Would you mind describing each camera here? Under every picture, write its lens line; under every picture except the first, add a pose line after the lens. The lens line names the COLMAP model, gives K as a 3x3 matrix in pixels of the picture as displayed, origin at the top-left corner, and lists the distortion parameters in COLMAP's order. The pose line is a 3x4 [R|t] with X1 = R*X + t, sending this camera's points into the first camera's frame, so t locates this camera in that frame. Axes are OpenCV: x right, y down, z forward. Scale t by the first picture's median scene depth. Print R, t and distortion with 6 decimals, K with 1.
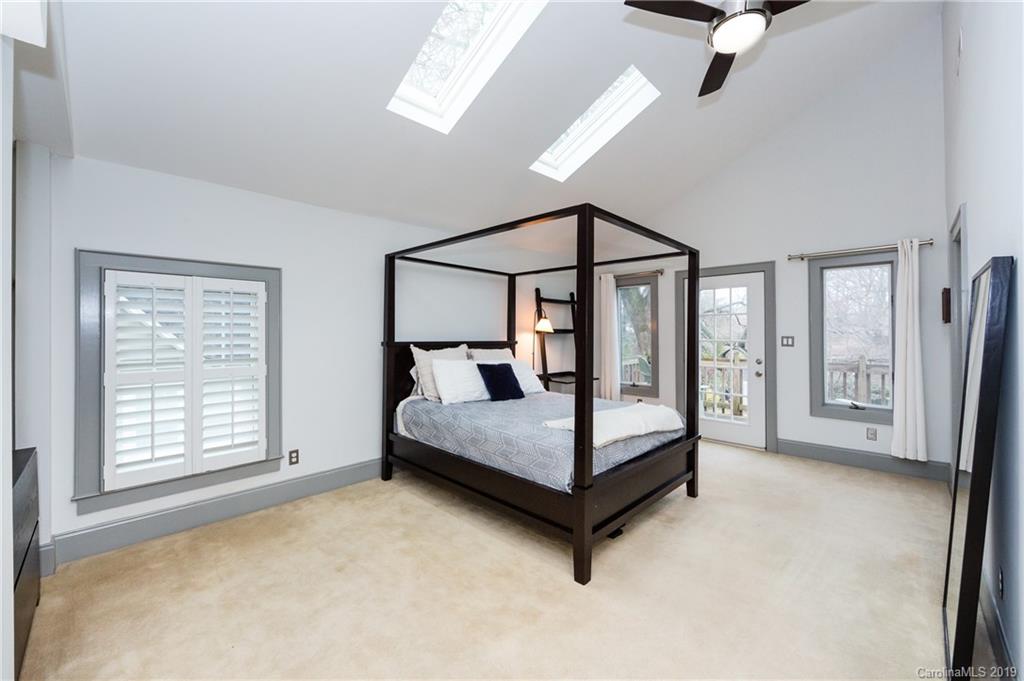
lens RADIAL K [[401.8, 0, 529.6], [0, 401.8, 332.5], [0, 0, 1]] dist [0.000554, 0.000055]
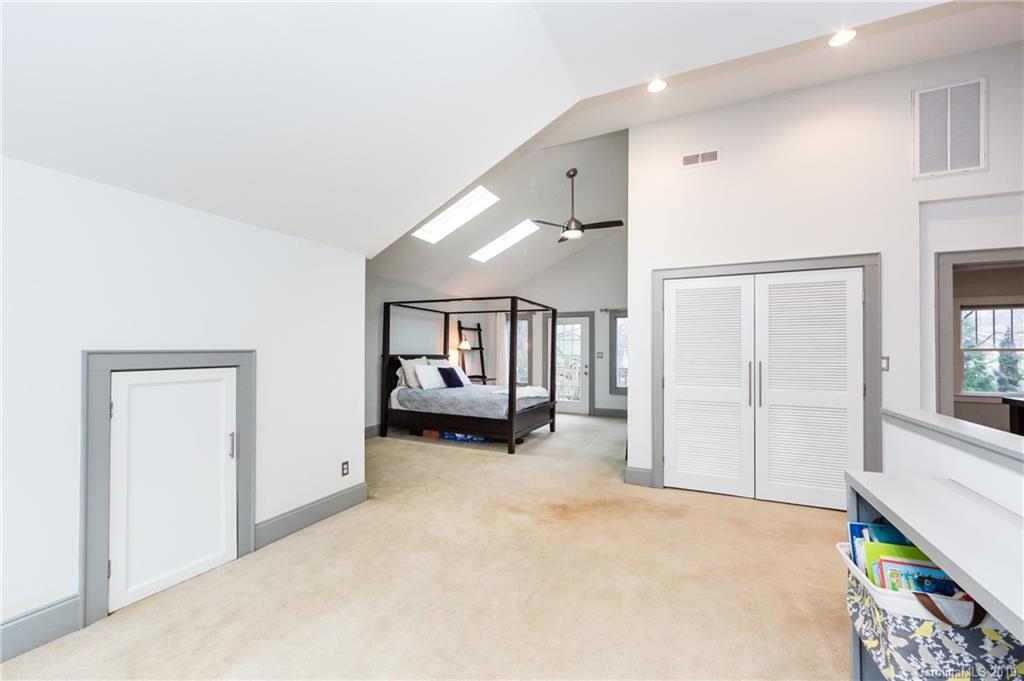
lens RADIAL K [[412.8, 0, 514.0], [0, 412.8, 345.8], [0, 0, 1]] dist [-0.000186, 0.000010]
pose [[0.954075, 0.009432, 0.299420, -0.351556], [-0.007421, 0.999942, -0.007853, -0.003779], [-0.299476, 0.005270, 0.954089, -0.800746]]
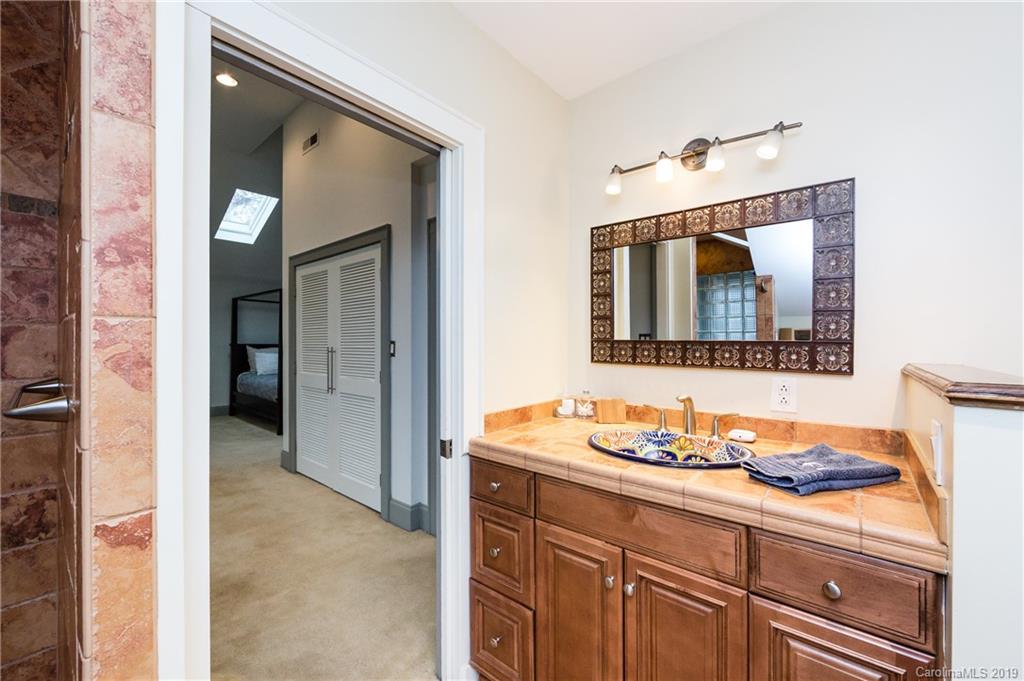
lens RADIAL K [[406.5, 0, 517.5], [0, 406.5, 340.6], [0, 0, 1]] dist [-0.000067, 0.000074]
pose [[0.998518, 0.001971, 0.054386, 0.880483], [-0.001987, 0.999998, 0.000244, 0.005581], [-0.054386, -0.000351, 0.998520, -0.991321]]
